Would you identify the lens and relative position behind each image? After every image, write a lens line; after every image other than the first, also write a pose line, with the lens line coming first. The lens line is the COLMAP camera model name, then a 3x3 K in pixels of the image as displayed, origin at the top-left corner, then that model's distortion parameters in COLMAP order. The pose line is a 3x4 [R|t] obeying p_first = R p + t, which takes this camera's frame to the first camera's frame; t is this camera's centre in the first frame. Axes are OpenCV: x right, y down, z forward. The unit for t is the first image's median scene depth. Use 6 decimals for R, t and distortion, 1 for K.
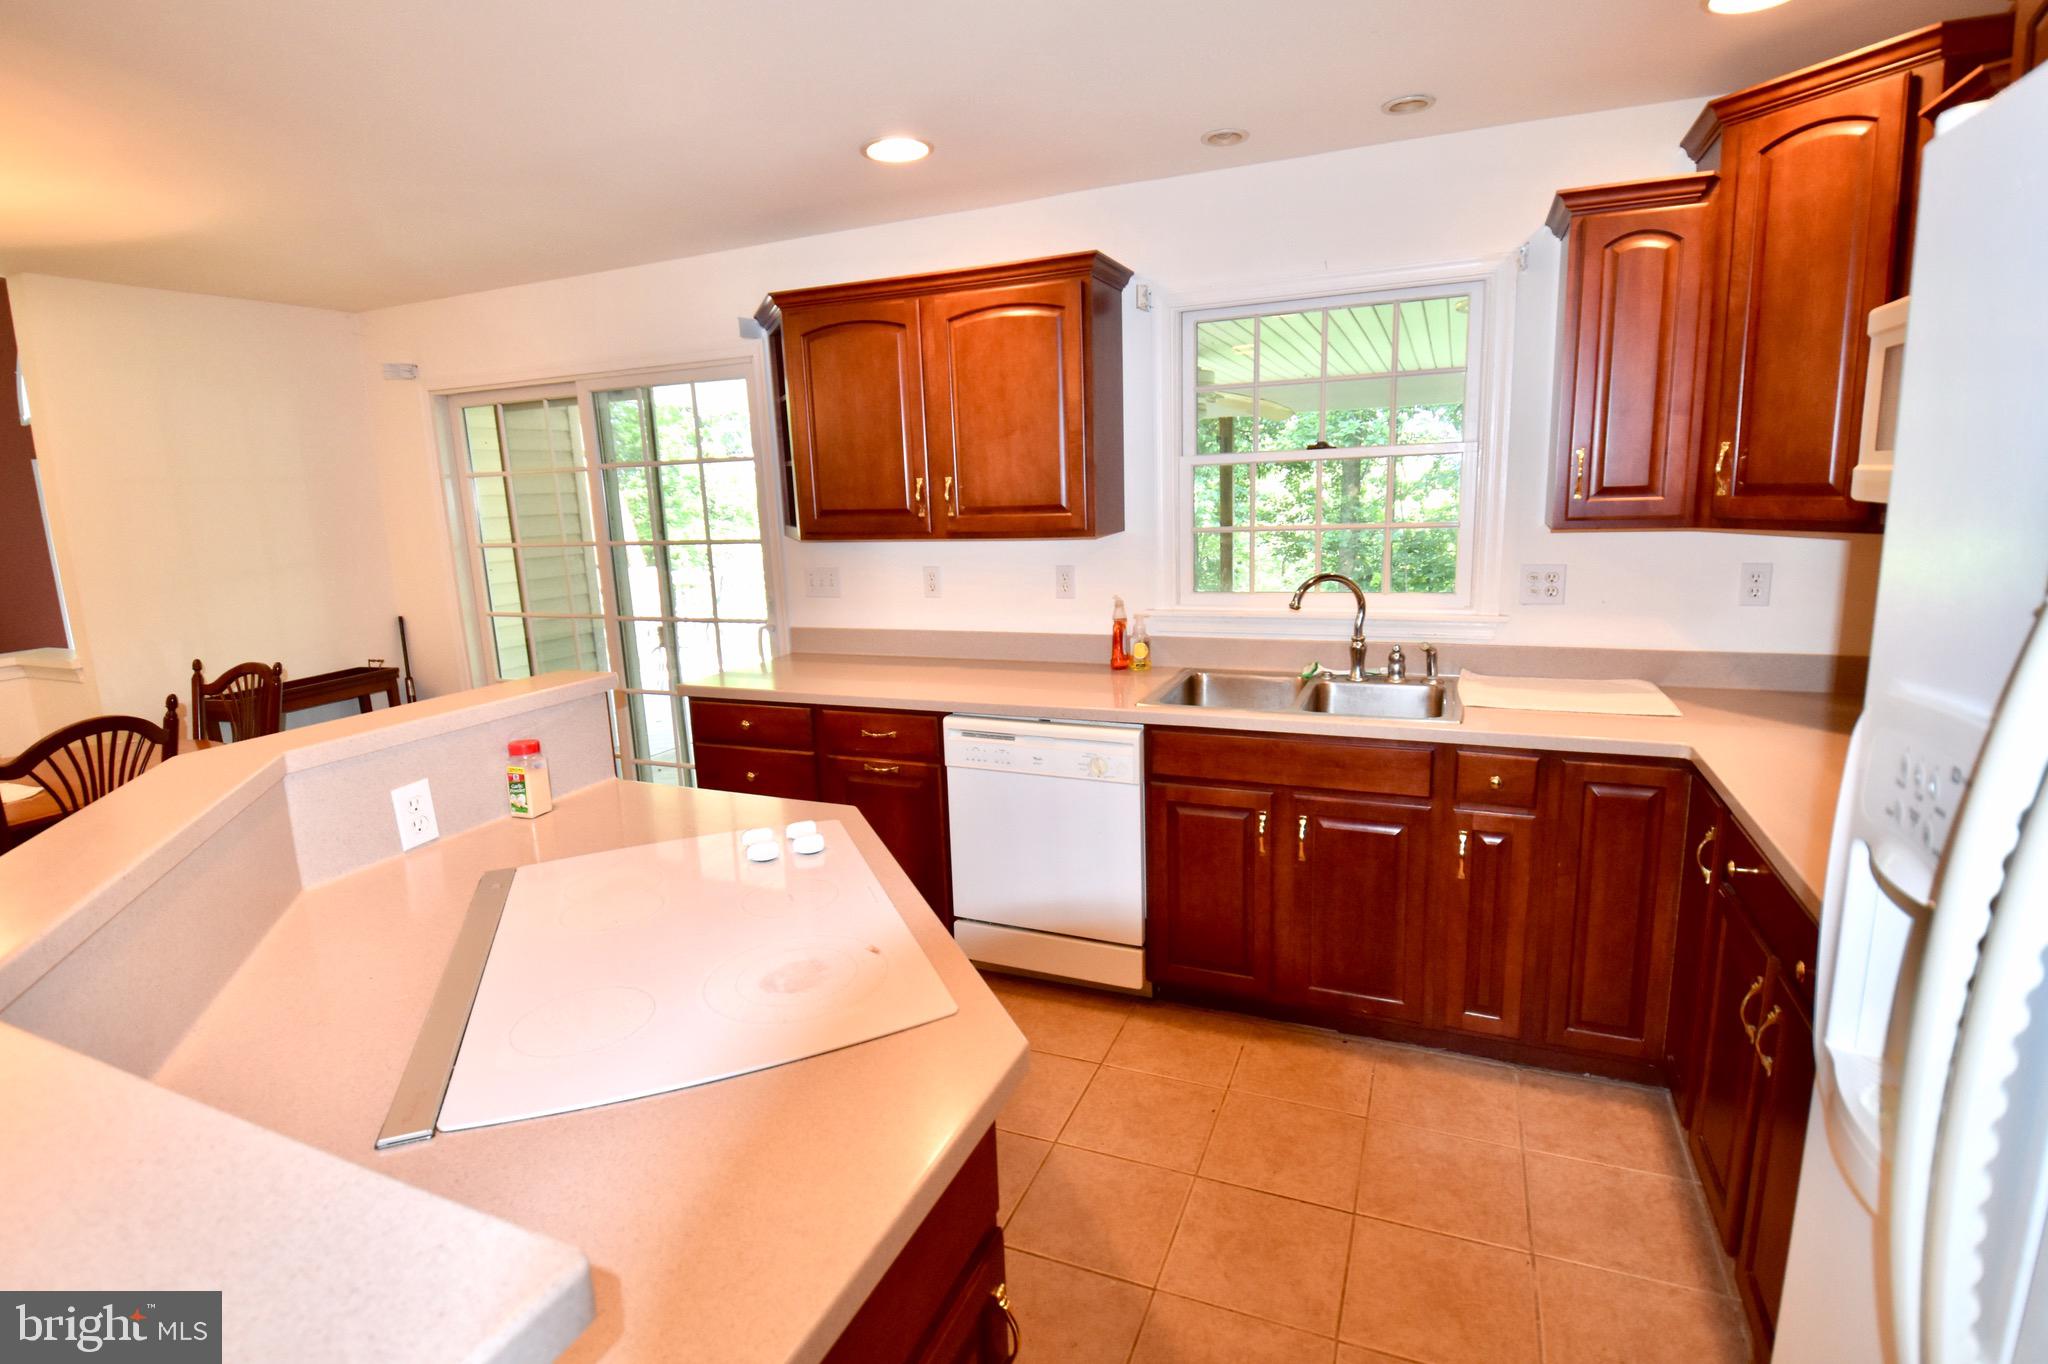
lens RADIAL K [[932.6, 0, 1032.2], [0, 932.6, 666.8], [0, 0, 1]] dist [0.001137, -0.014701]
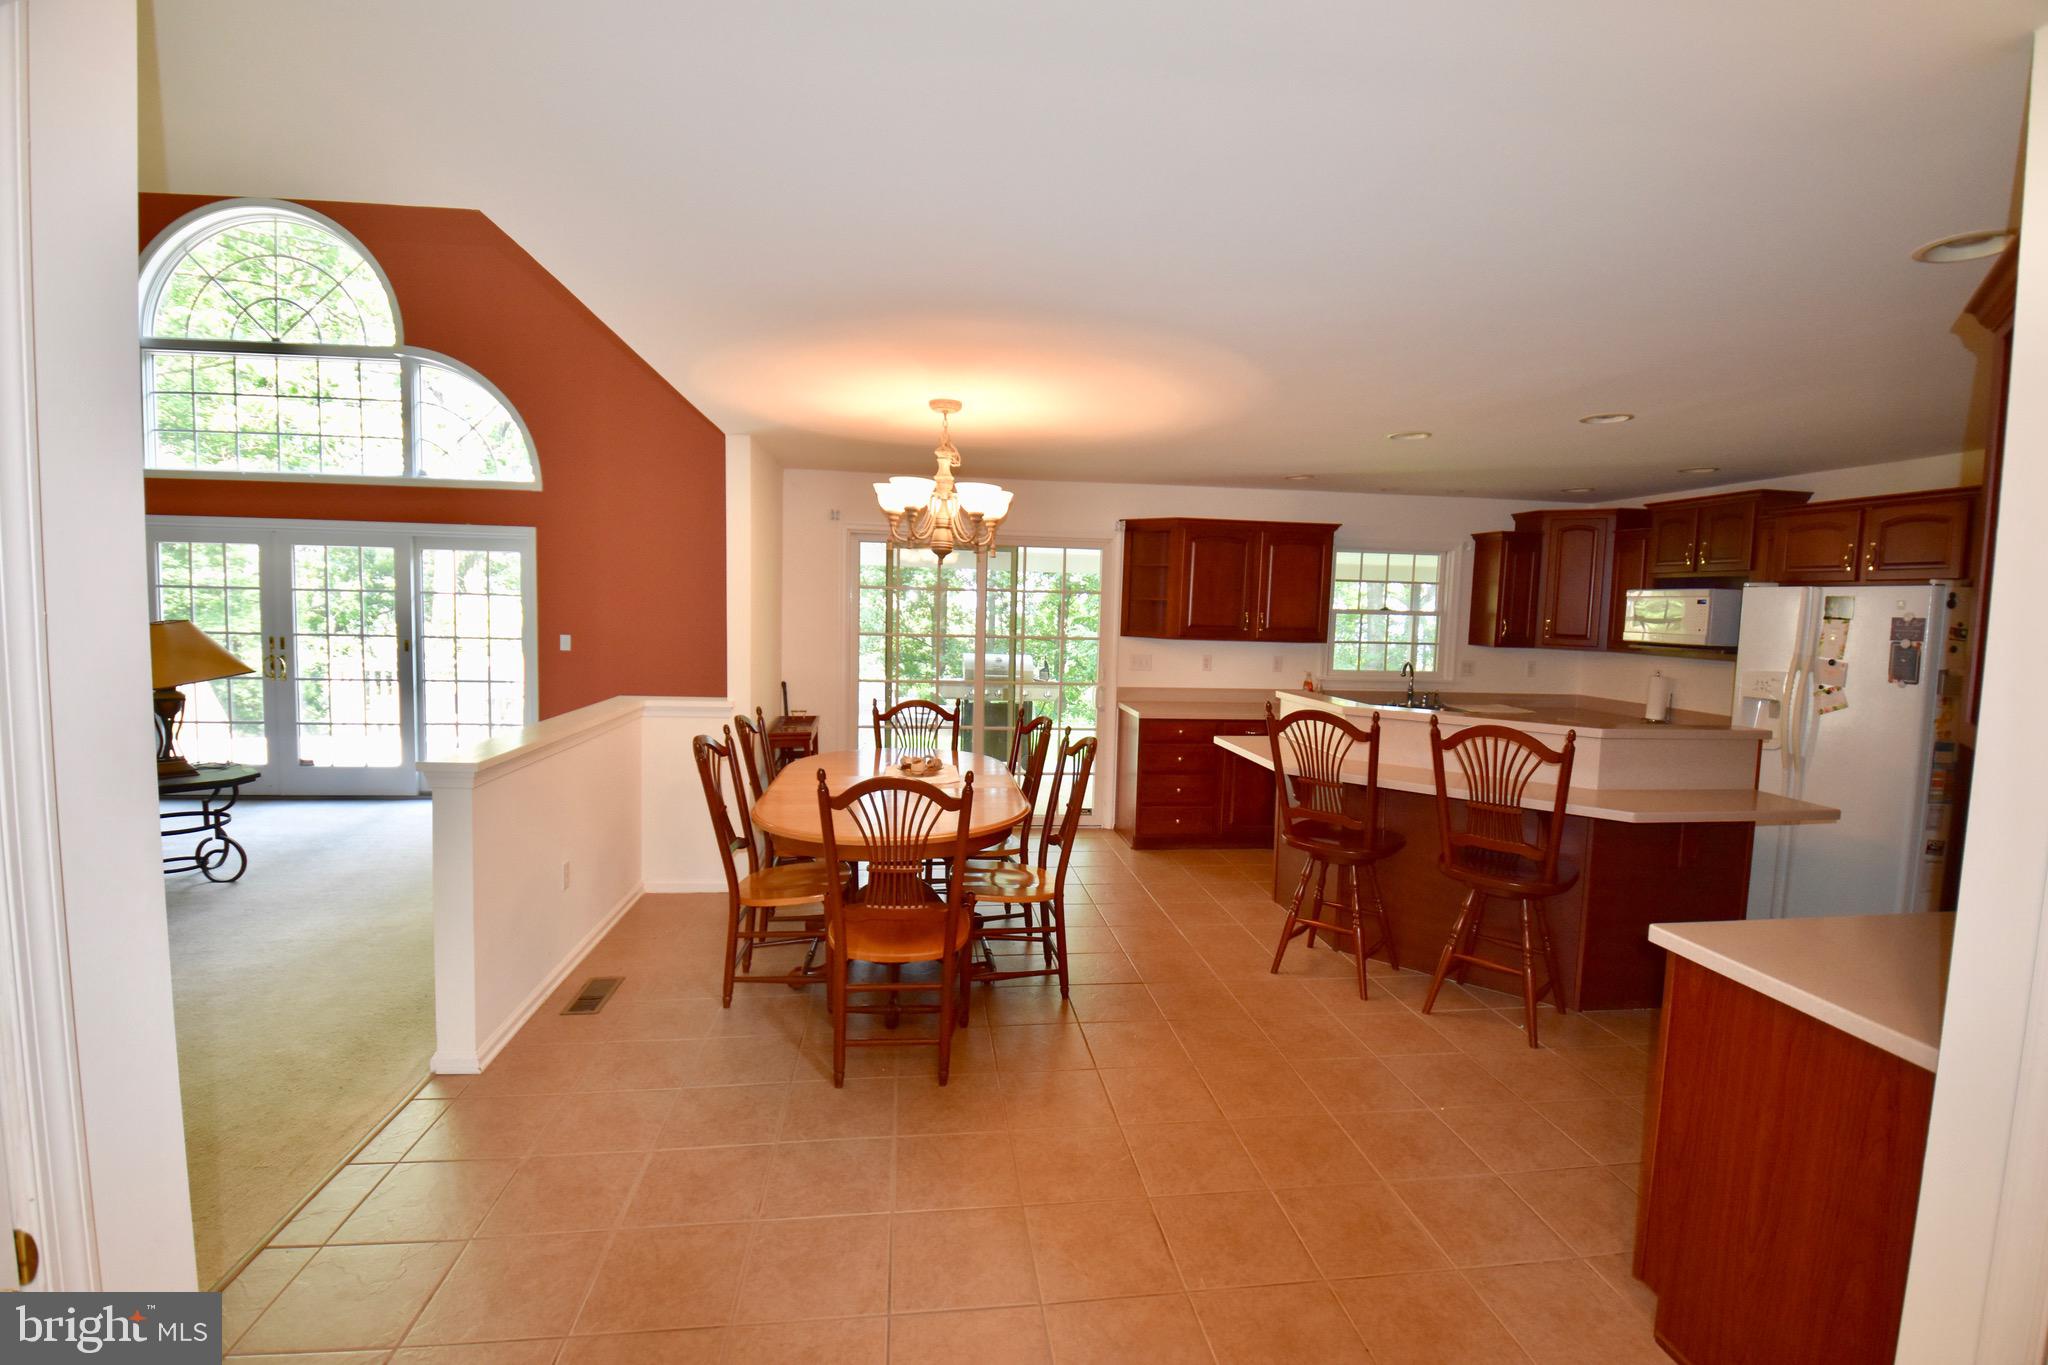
lens RADIAL K [[869.1, 0, 1023.2], [0, 869.1, 712.8], [0, 0, 1]] dist [0.000032, -0.039231]
pose [[0.877321, 0.001292, 0.479903, -1.561995], [0.031998, 0.997614, -0.061183, 0.130239], [-0.478837, 0.069034, 0.875185, -0.464207]]
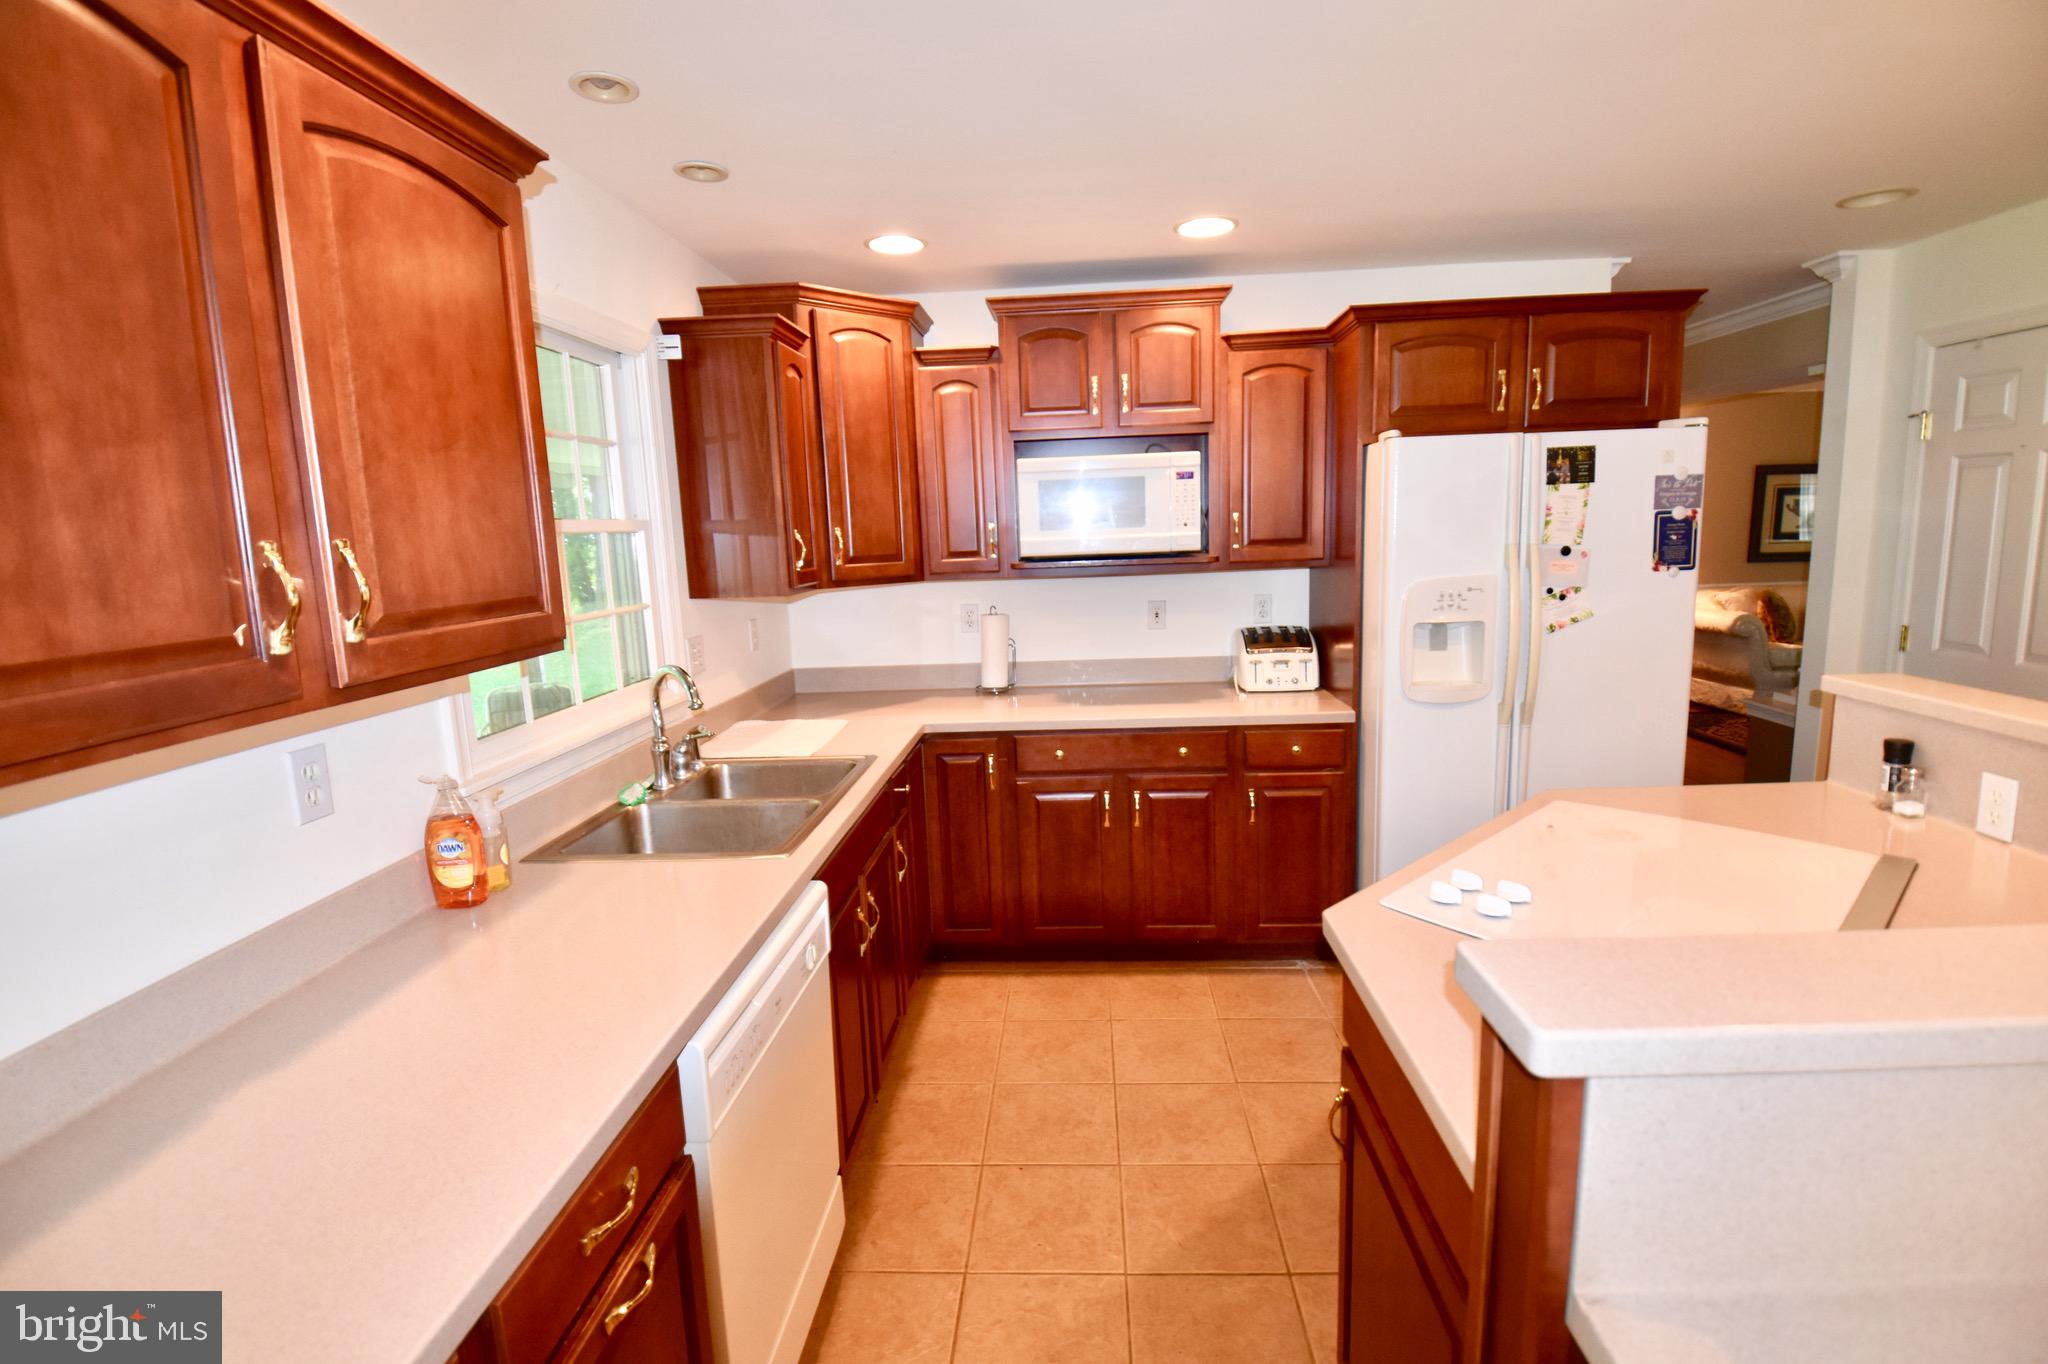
lens RADIAL K [[936.4, 0, 1020.4], [0, 936.4, 677.2], [0, 0, 1]] dist [-0.000982, -0.016637]
pose [[-0.314306, -0.105755, 0.943413, -0.549142], [0.221905, 0.958060, 0.181327, -0.164032], [-0.923022, 0.266341, -0.277657, 0.898214]]
